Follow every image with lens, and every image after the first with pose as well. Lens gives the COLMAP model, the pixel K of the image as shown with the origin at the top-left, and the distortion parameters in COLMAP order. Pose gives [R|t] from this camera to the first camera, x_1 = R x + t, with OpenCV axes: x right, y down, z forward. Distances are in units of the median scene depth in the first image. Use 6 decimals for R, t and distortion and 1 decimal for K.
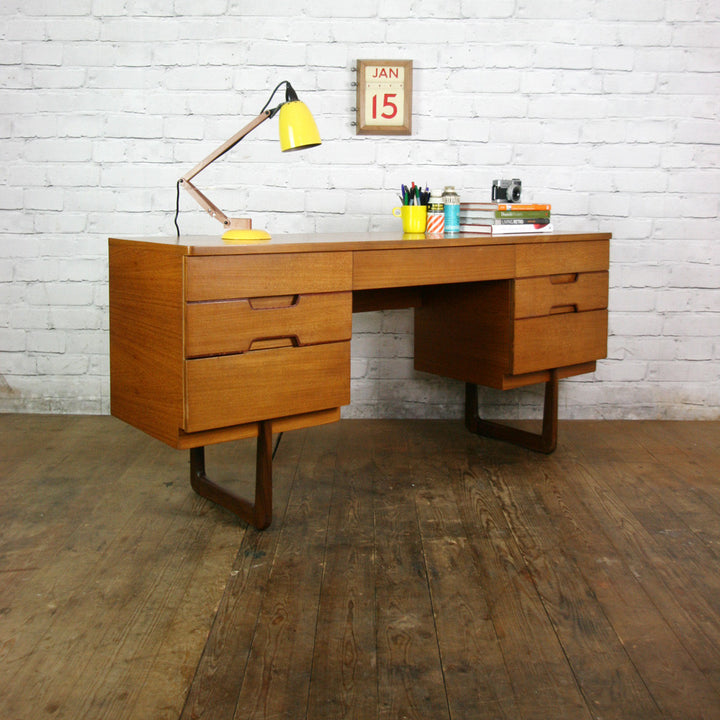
lens RADIAL K [[871.2, 0, 359.5], [0, 871.2, 260.1], [0, 0, 1]] dist [-0.036310, 0.010349]
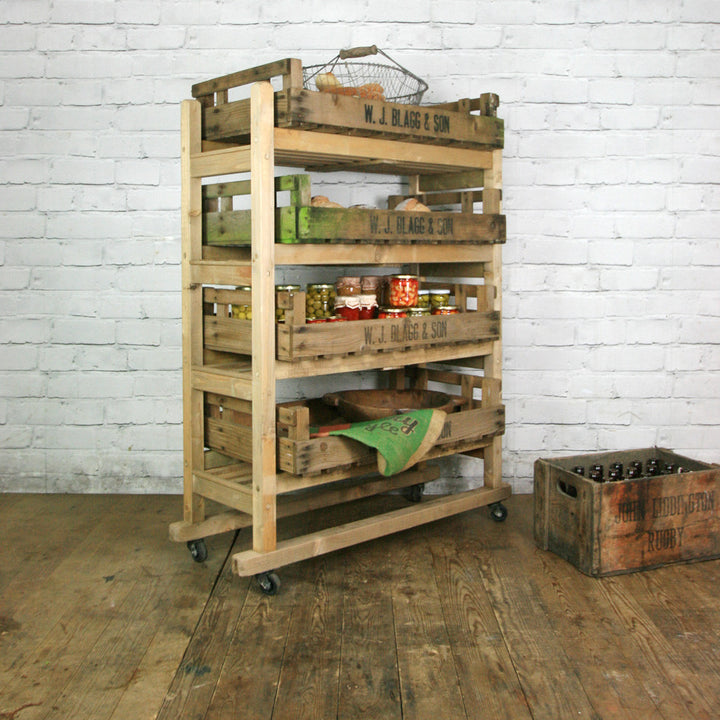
lens RADIAL K [[895.7, 0, 354.4], [0, 895.7, 273.1], [0, 0, 1]] dist [-0.031061, -0.003508]
pose [[0.999947, -0.010294, -0.000399, 0.034646], [0.010266, 0.998977, -0.044033, -0.006541], [0.000852, 0.044027, 0.999030, 0.116766]]
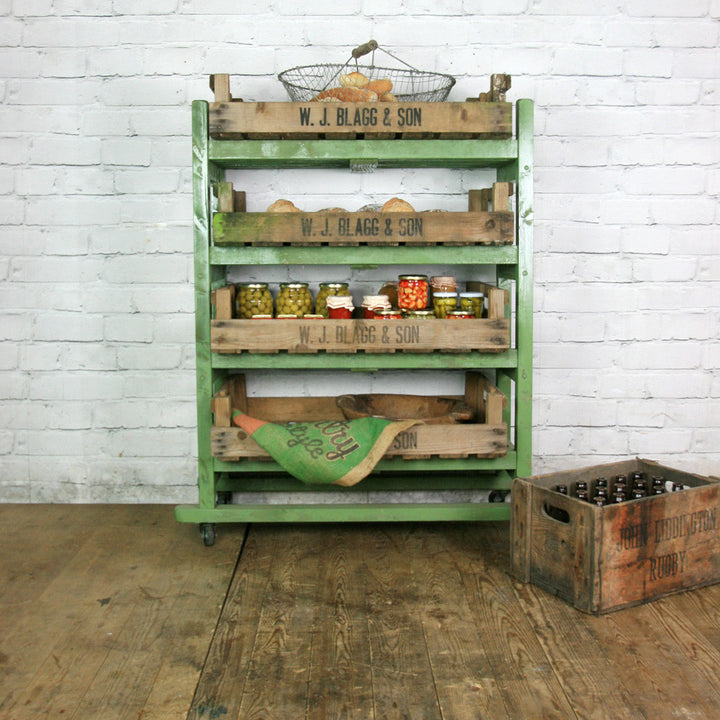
lens RADIAL K [[911.2, 0, 346.4], [0, 911.2, 306.3], [0, 0, 1]] dist [-0.030255, -0.008731]
pose [[0.999854, -0.011964, 0.012204, -0.010899], [0.011999, 0.999924, -0.002805, -0.002991], [-0.012170, 0.002951, 0.999922, 0.217882]]
